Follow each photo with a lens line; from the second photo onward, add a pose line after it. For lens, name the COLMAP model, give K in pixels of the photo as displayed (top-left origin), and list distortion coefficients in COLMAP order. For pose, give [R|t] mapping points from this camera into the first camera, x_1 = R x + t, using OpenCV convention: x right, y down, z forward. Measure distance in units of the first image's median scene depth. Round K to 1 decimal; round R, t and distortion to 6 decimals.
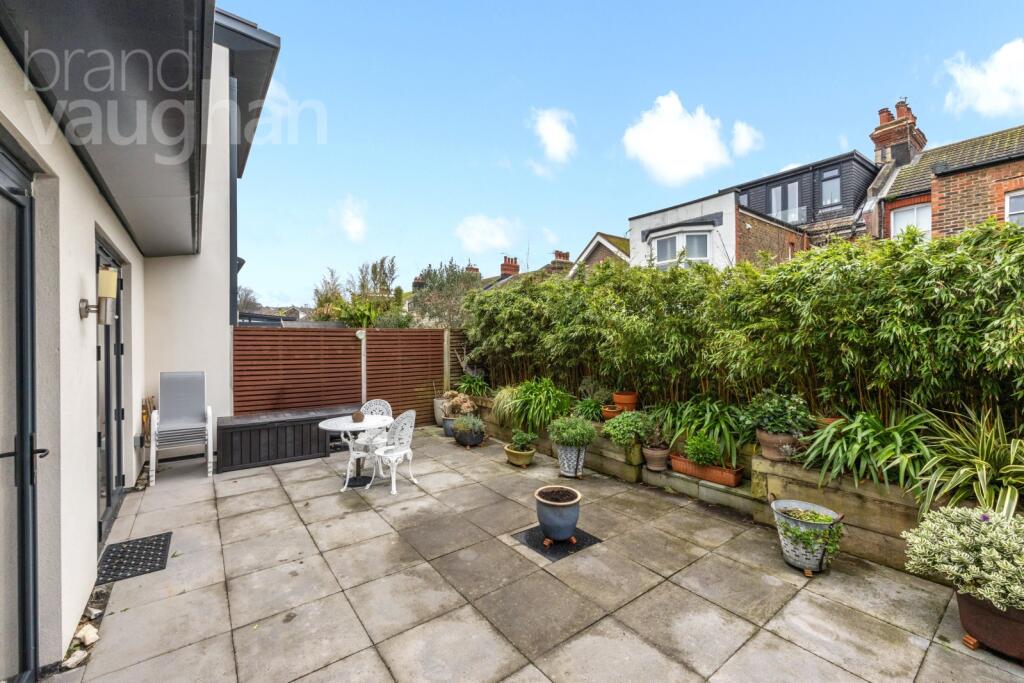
lens RADIAL K [[418.8, 0, 511.1], [0, 418.8, 337.6], [0, 0, 1]] dist [-0.000193, -0.000311]
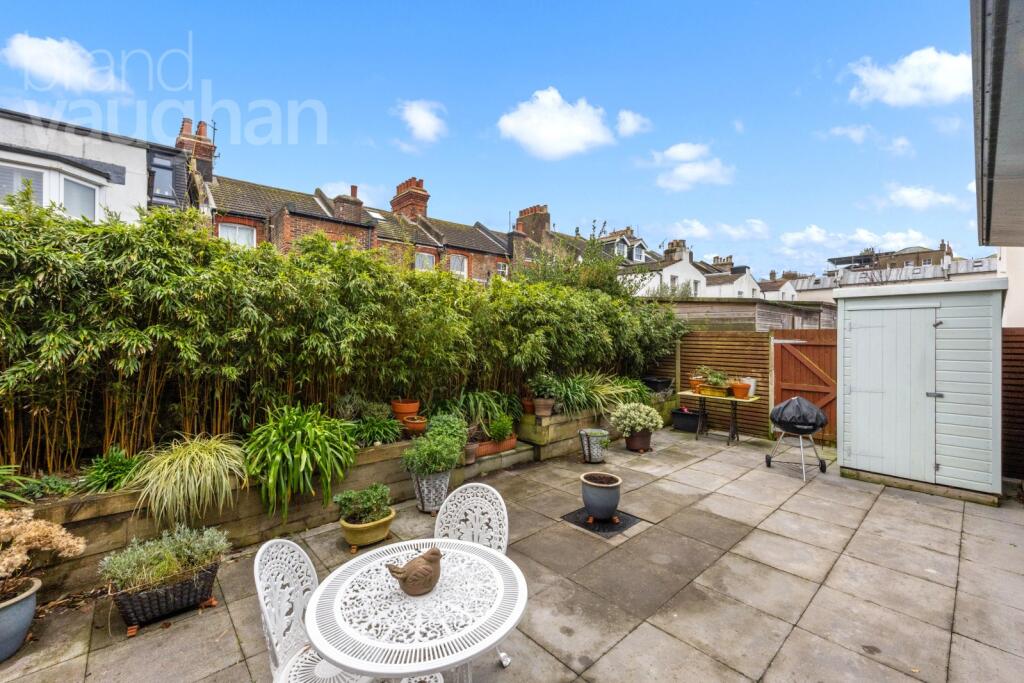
lens RADIAL K [[418.8, 0, 511.1], [0, 418.8, 337.6], [0, 0, 1]] dist [-0.000193, -0.000311]
pose [[-0.085263, 0.003350, 0.996353, -0.869010], [-0.000820, 0.999994, -0.003432, 0.001494], [-0.996358, -0.001109, -0.085259, 1.179635]]
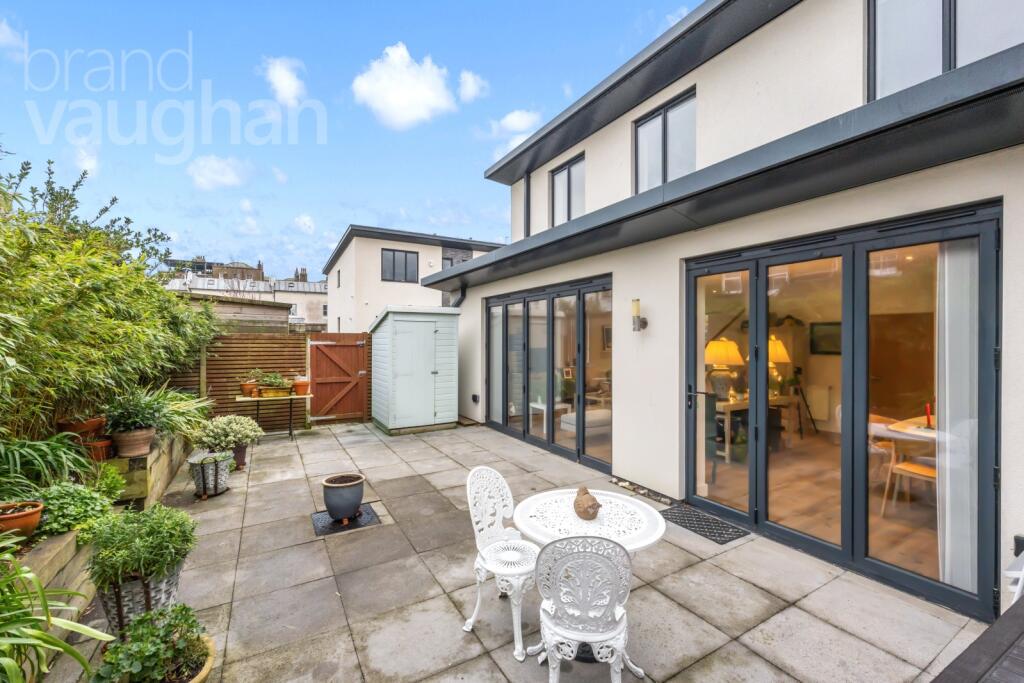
lens RADIAL K [[418.8, 0, 511.1], [0, 418.8, 337.6], [0, 0, 1]] dist [-0.000193, -0.000311]
pose [[-0.993156, 0.007479, 0.116553, -0.417518], [0.007068, 0.999967, -0.003941, -0.000537], [-0.116578, -0.003090, -0.993177, 1.832203]]
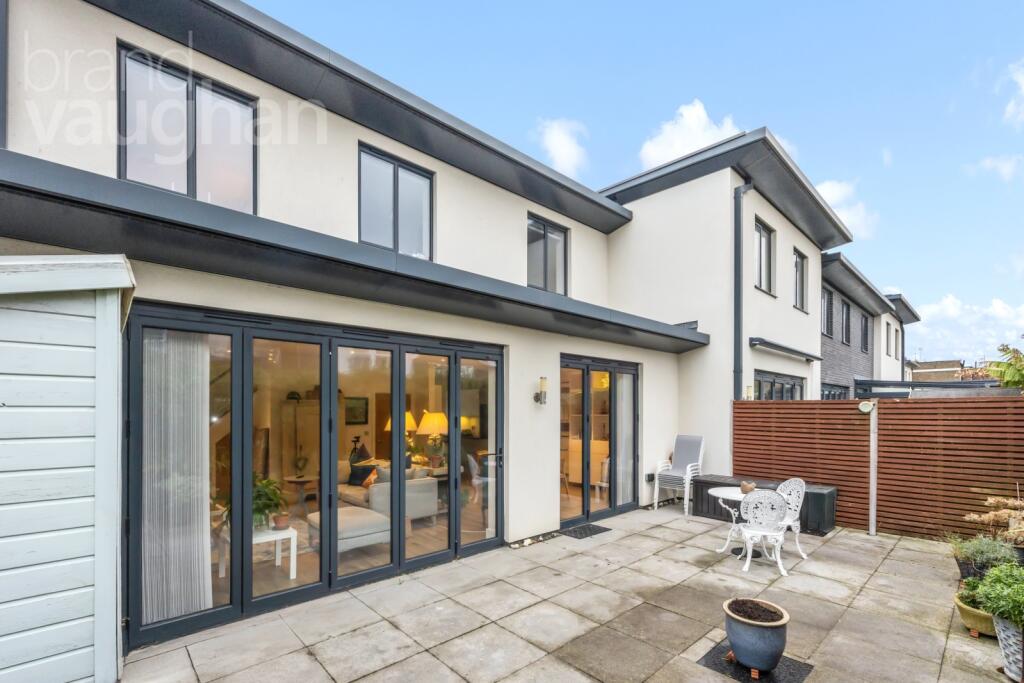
lens RADIAL K [[435.9, 0, 507.5], [0, 435.9, 401.6], [0, 0, 1]] dist [-0.000322, -0.000002]
pose [[0.084098, -0.018762, -0.996281, 0.797664], [0.002025, 0.999824, -0.018658, -0.005174], [0.996455, -0.000449, 0.084121, 0.411331]]
